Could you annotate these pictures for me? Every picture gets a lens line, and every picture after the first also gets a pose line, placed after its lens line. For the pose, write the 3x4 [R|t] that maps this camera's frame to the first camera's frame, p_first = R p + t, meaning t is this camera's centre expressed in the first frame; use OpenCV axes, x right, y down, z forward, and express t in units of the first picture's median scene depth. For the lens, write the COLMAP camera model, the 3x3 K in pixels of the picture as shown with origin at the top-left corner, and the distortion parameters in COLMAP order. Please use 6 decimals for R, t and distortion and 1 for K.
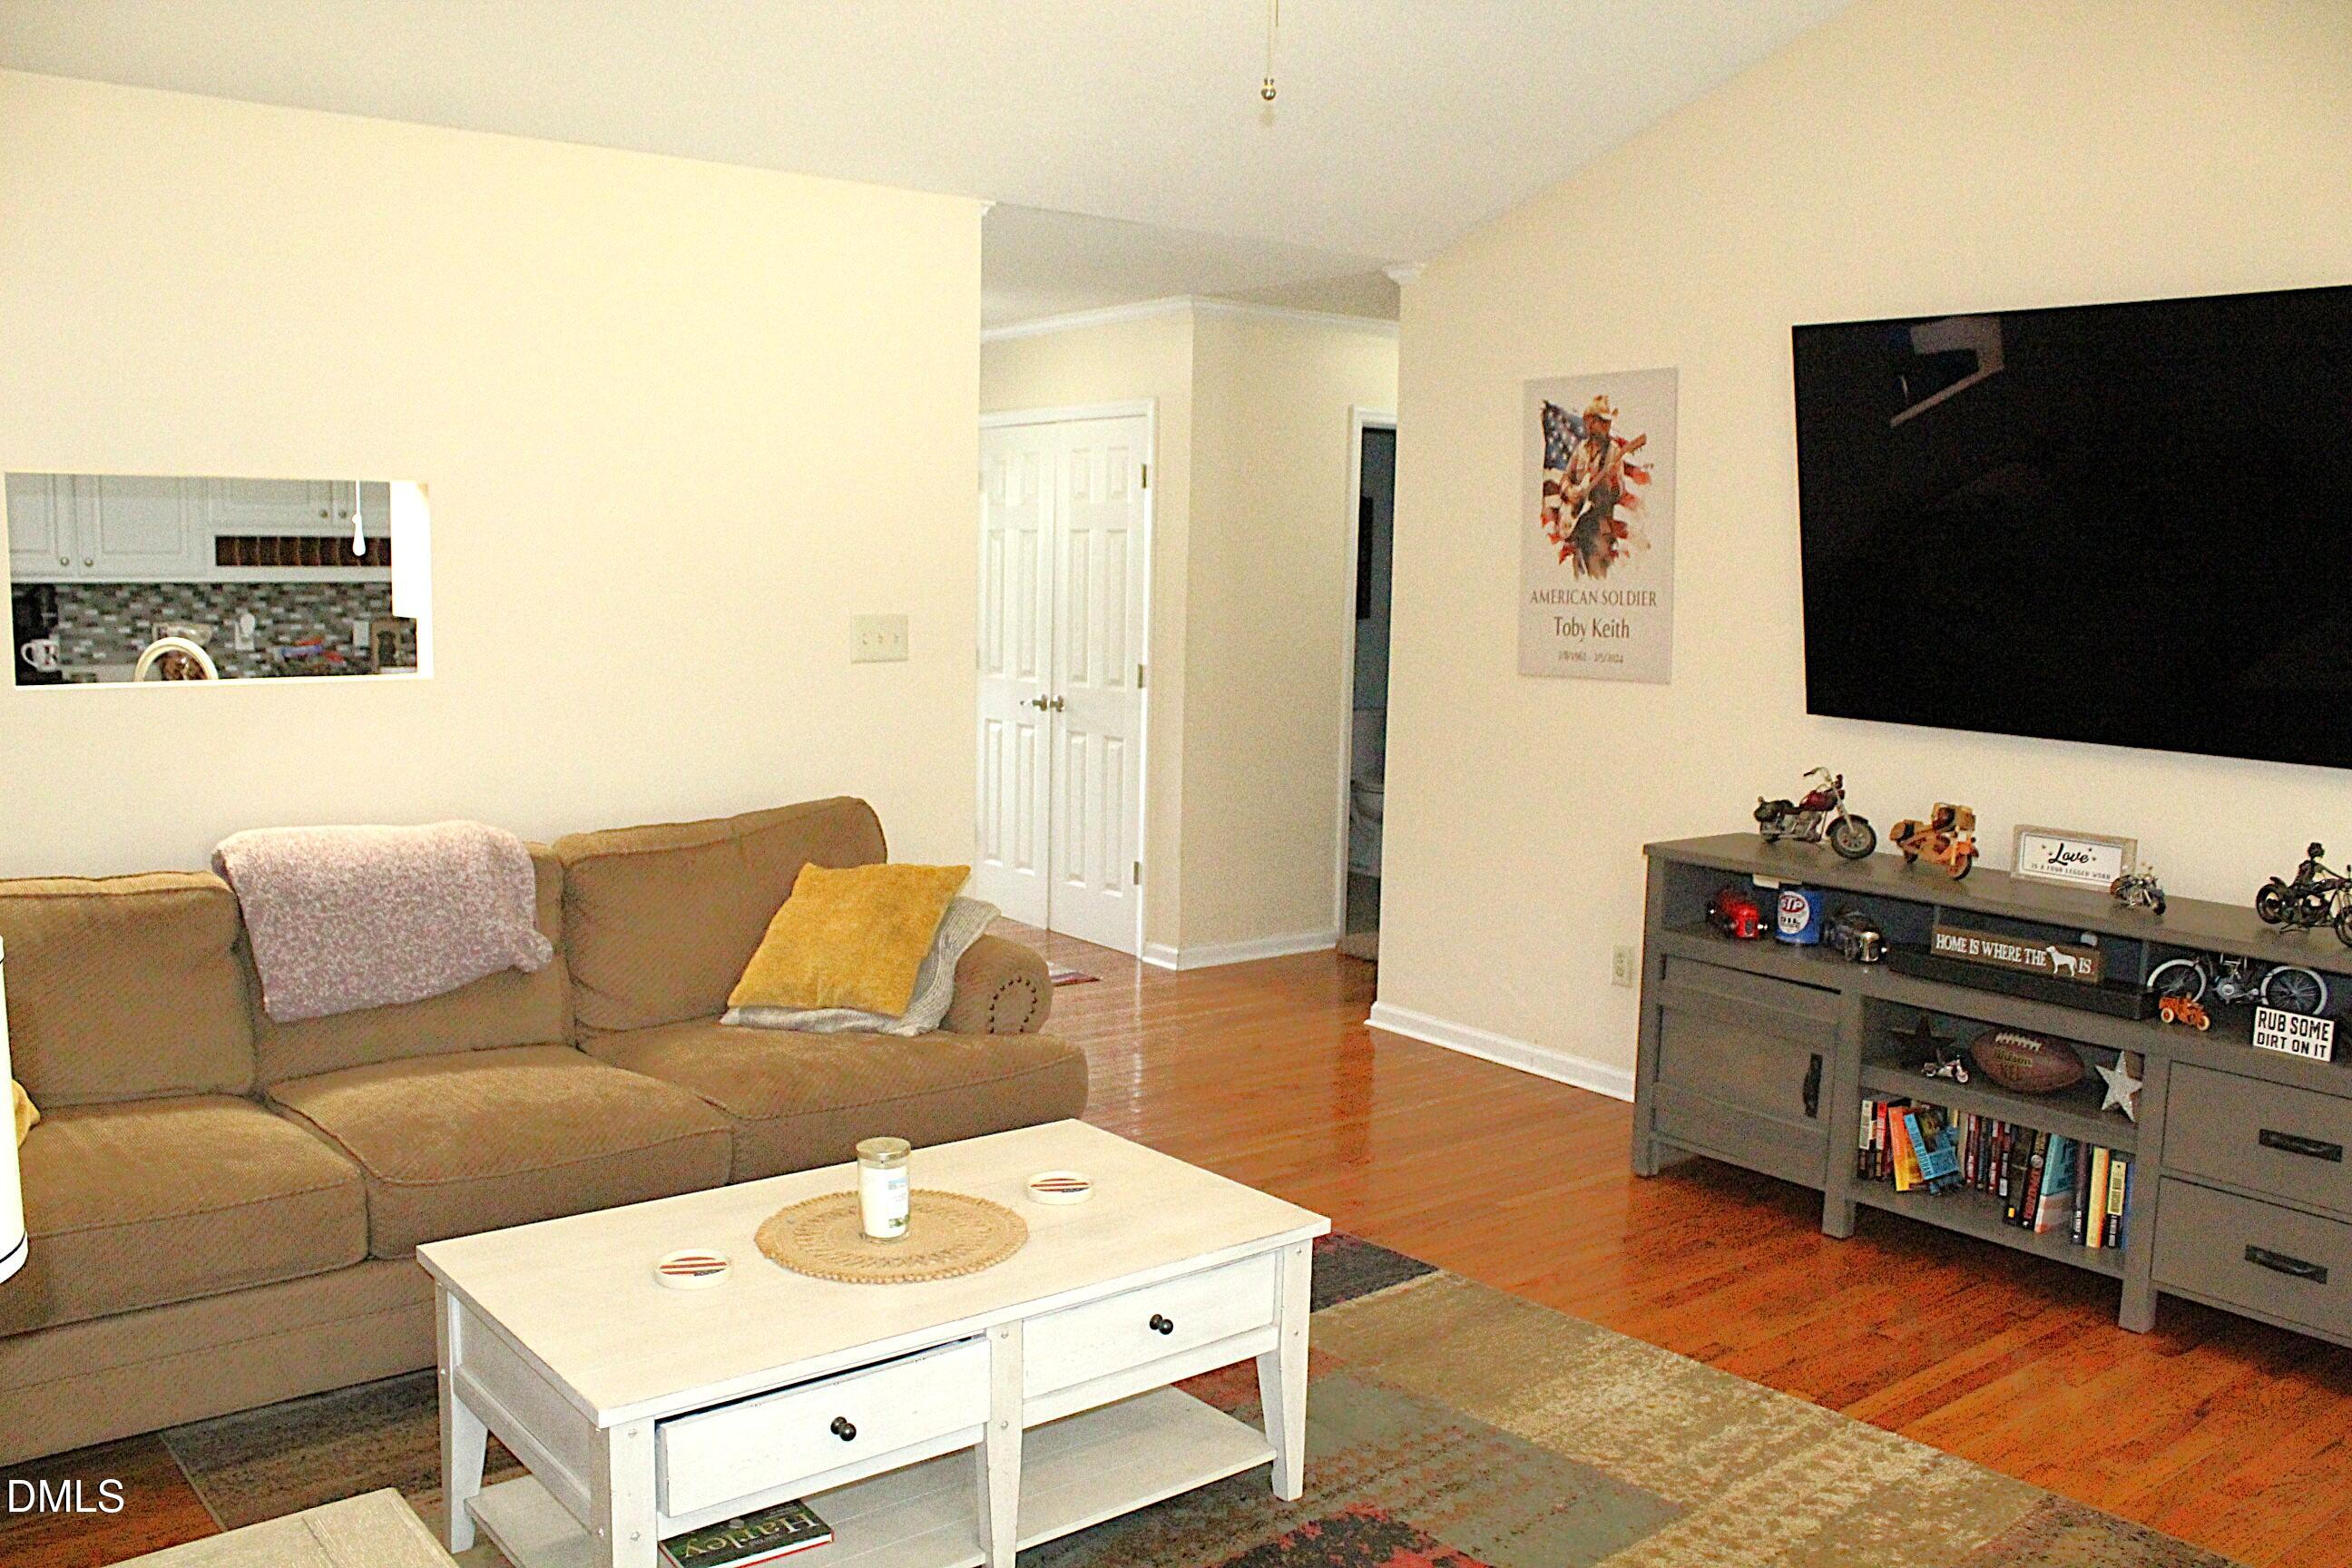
lens RADIAL K [[1962.6, 0, 1194.4], [0, 1962.6, 799.9], [0, 0, 1]] dist [-0.139174, 0.118535]
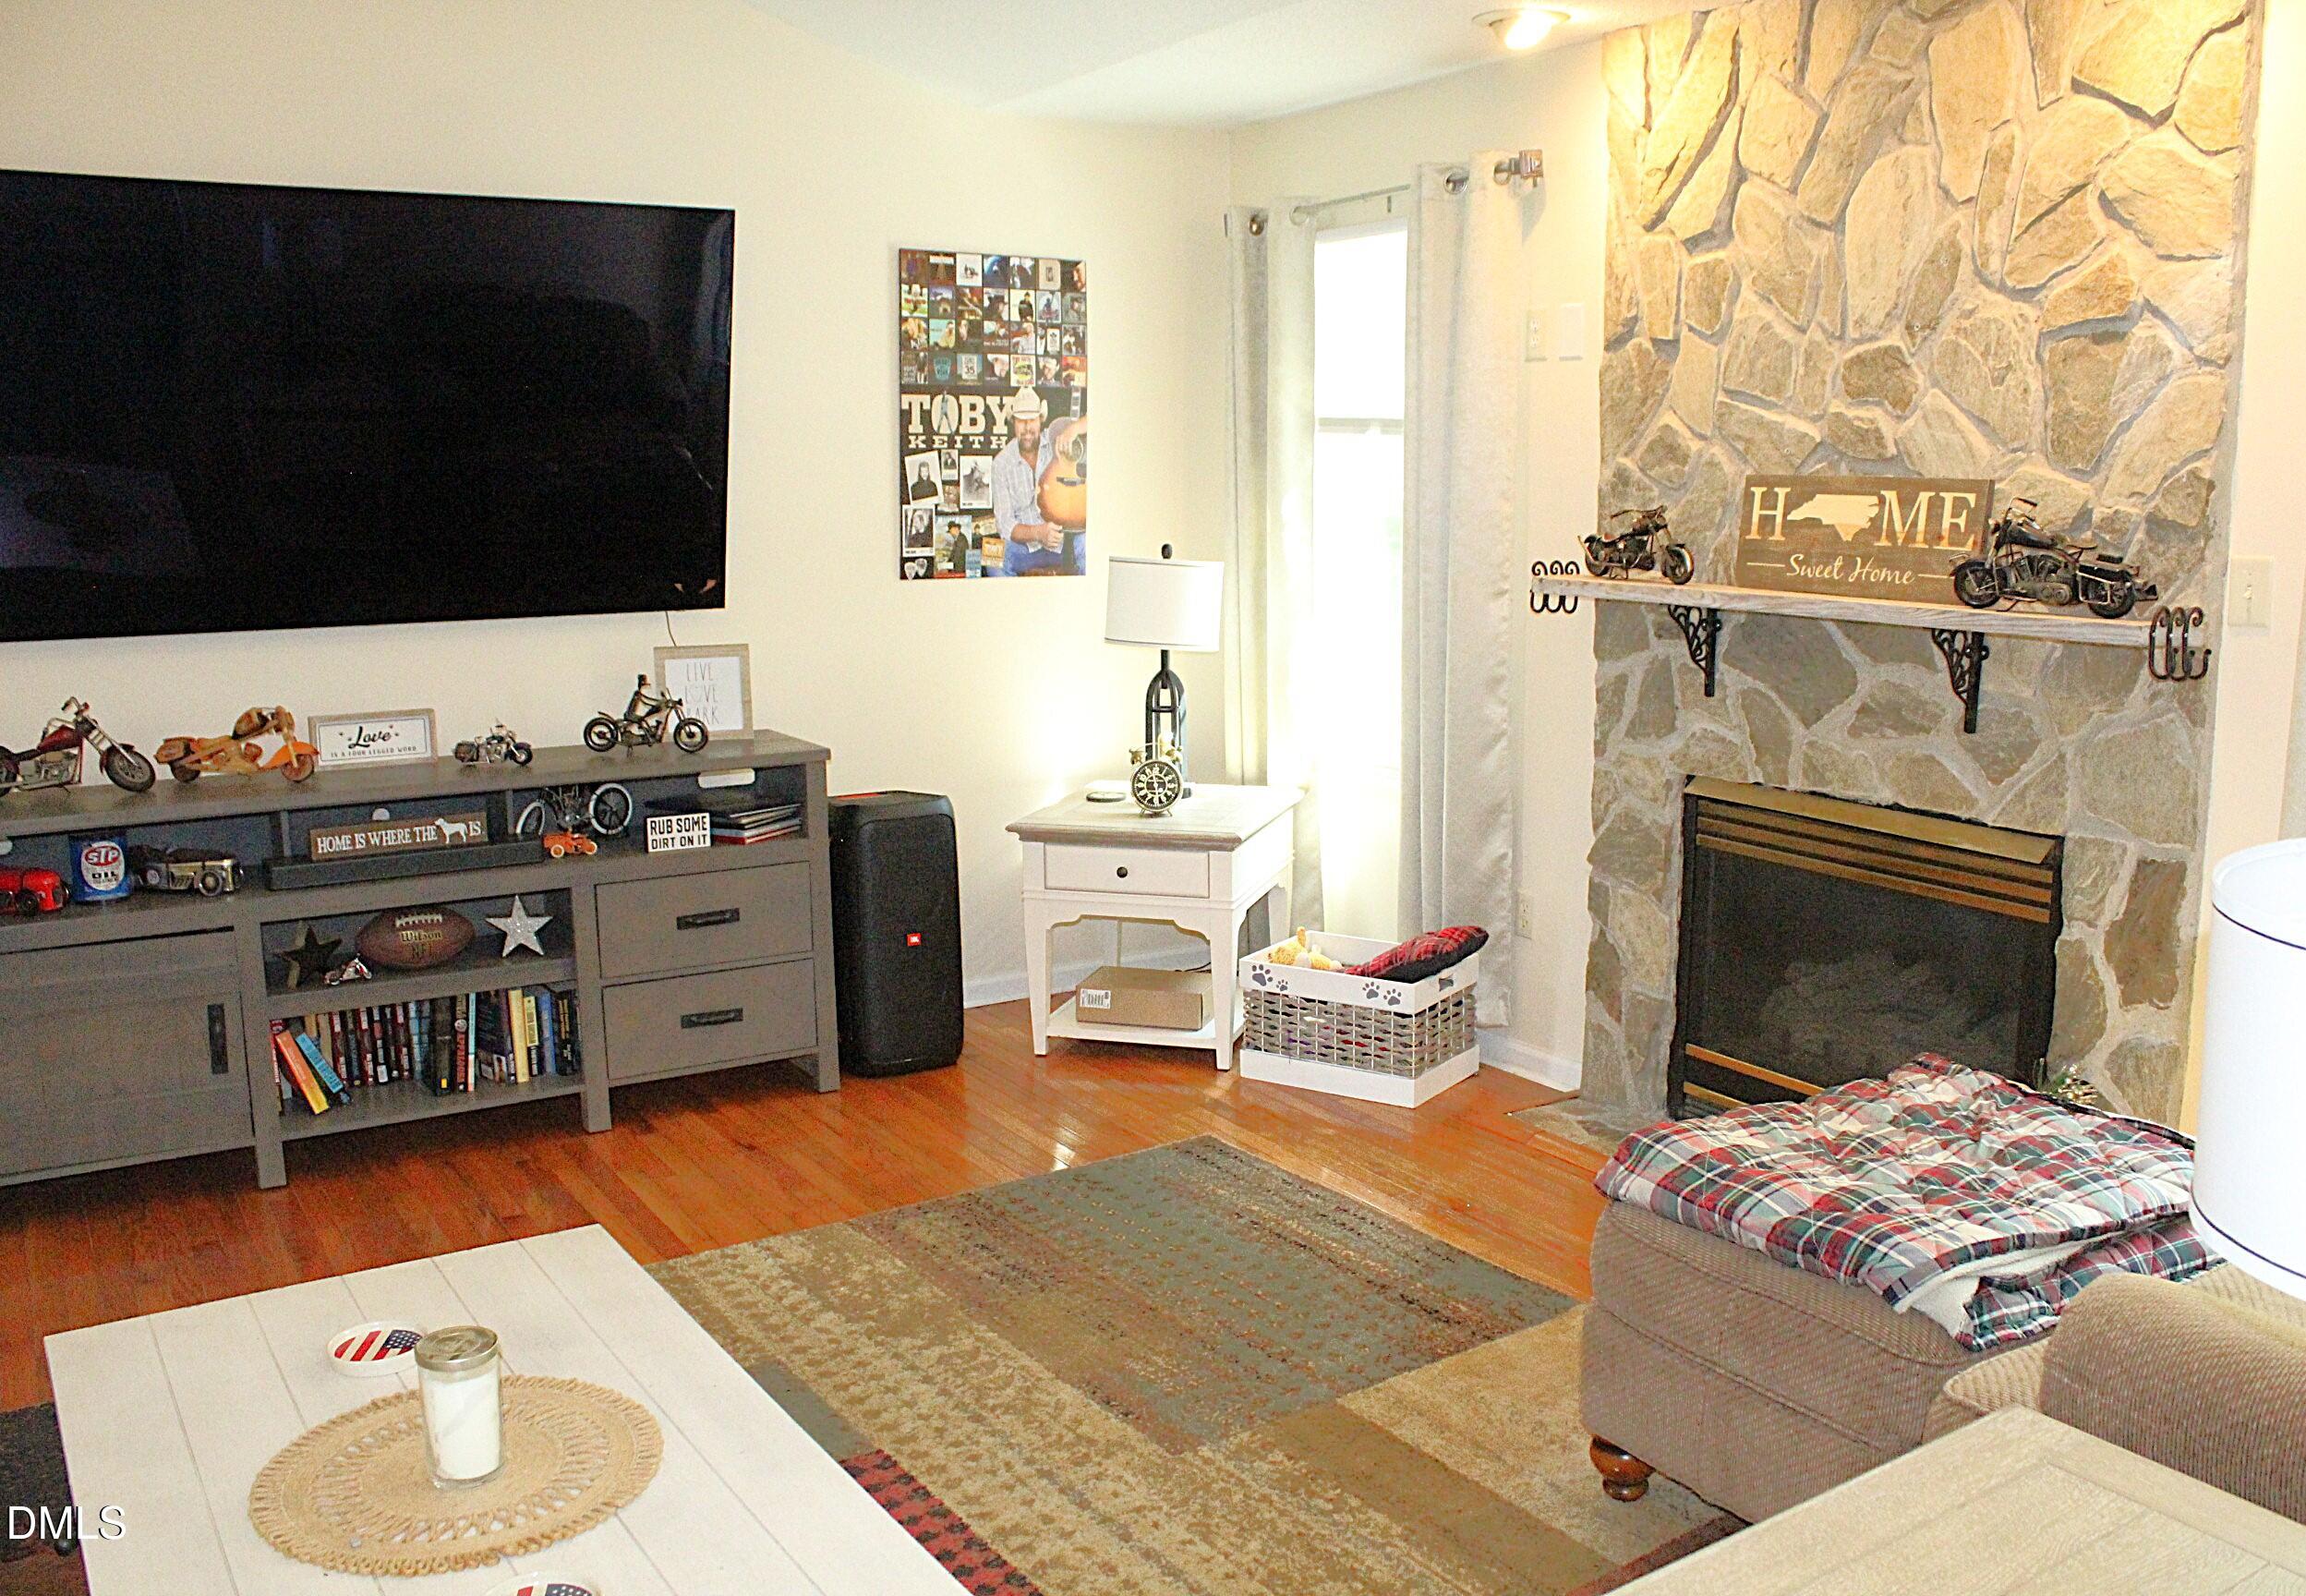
lens RADIAL K [[2094.0, 0, 1140.7], [0, 2094.0, 790.8], [0, 0, 1]] dist [-0.070273, 0.000000]
pose [[0.104446, -0.183776, 0.977403, -0.599079], [0.129519, 0.976922, 0.169845, -0.078892], [-0.986061, 0.108853, 0.125838, 0.479972]]
